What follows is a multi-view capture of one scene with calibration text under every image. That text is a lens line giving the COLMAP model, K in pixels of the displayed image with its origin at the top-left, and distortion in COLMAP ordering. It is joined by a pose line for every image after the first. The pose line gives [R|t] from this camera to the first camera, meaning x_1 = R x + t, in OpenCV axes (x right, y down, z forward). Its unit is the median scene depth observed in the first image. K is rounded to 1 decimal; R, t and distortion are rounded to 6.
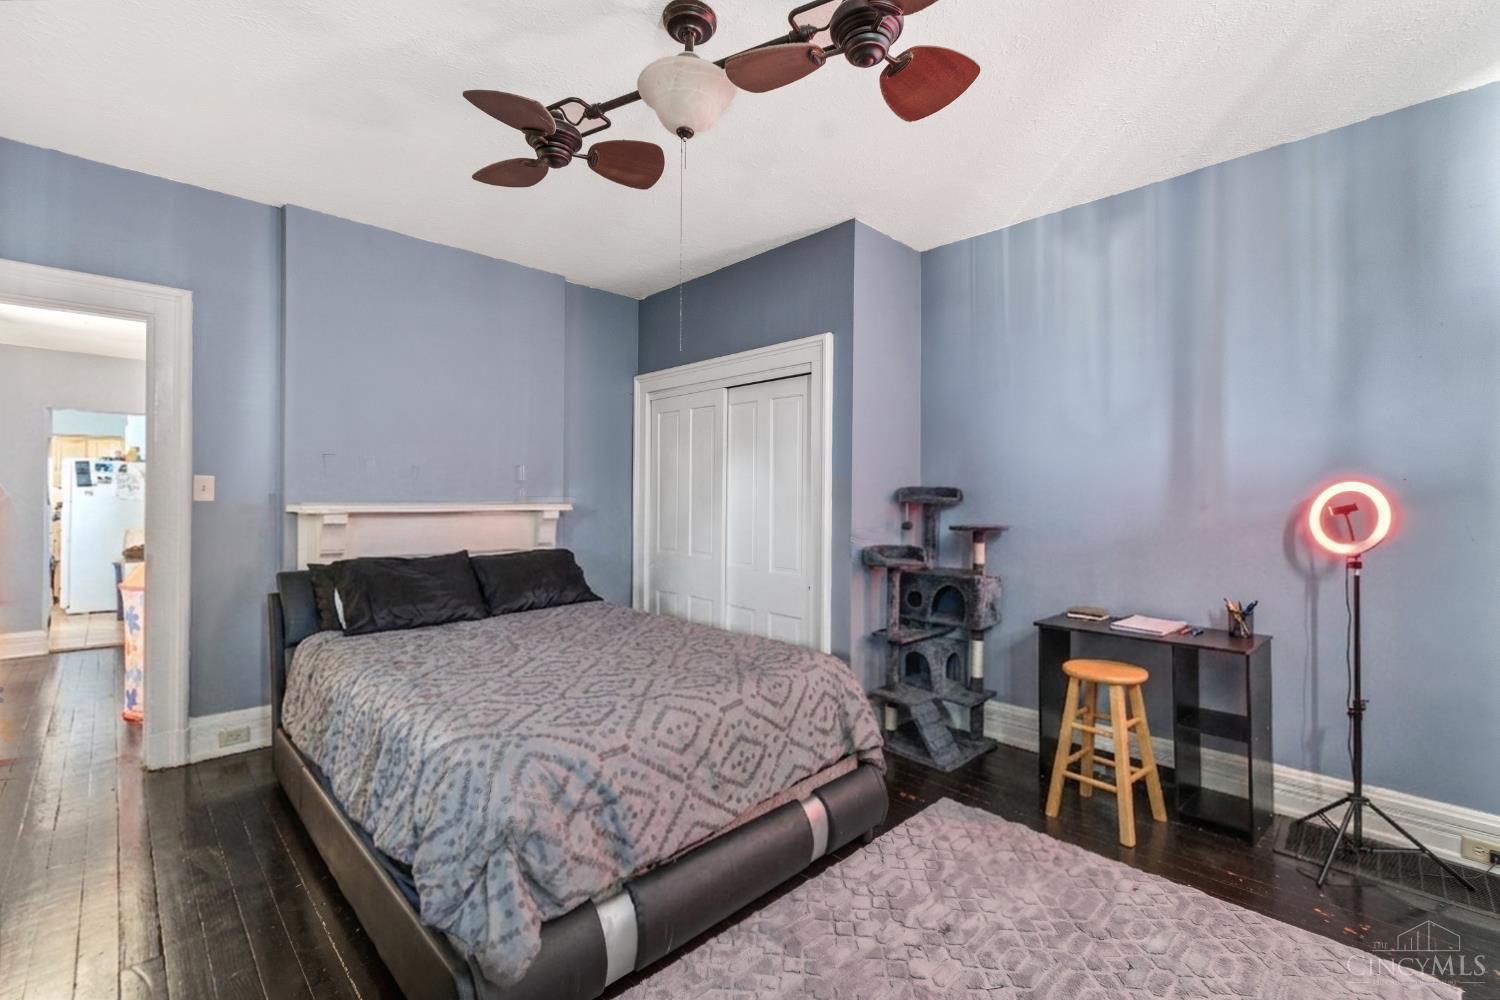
lens RADIAL K [[648.0, 0, 741.4], [0, 648.0, 495.0], [0, 0, 1]] dist [-0.000154, 0.000041]
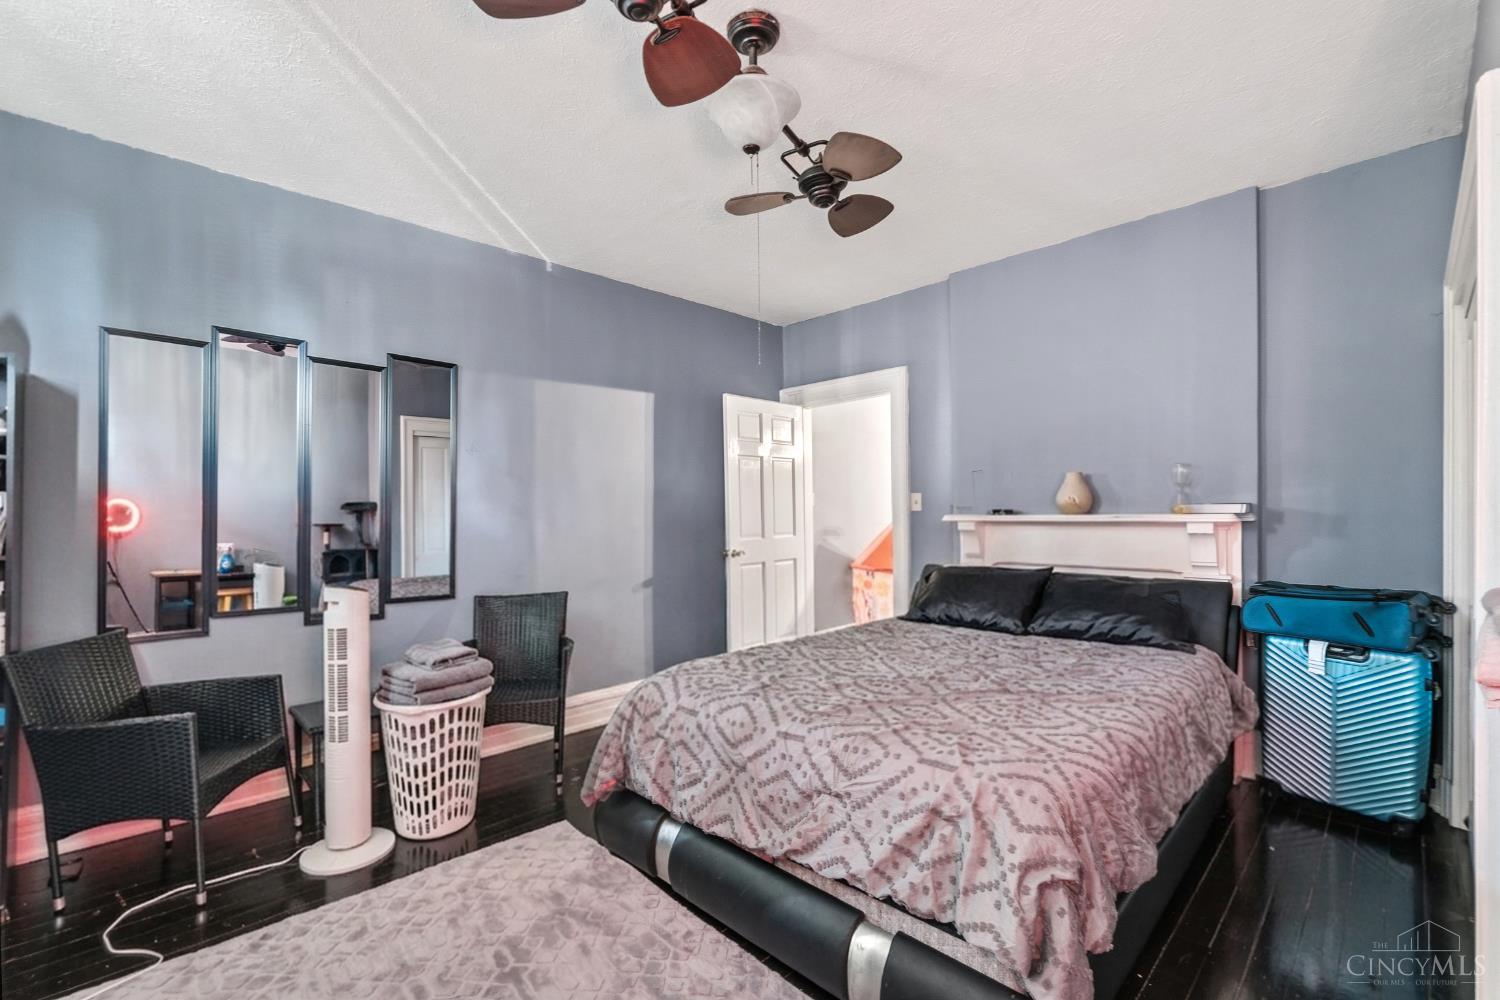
lens RADIAL K [[648.0, 0, 741.5], [0, 648.0, 512.6], [0, 0, 1]] dist [-0.000154, 0.000041]
pose [[0.000622, -0.001828, -0.999998, 0.810473], [0.016430, 0.999863, -0.001818, 0.012282], [0.999865, -0.016429, 0.000652, 0.855410]]
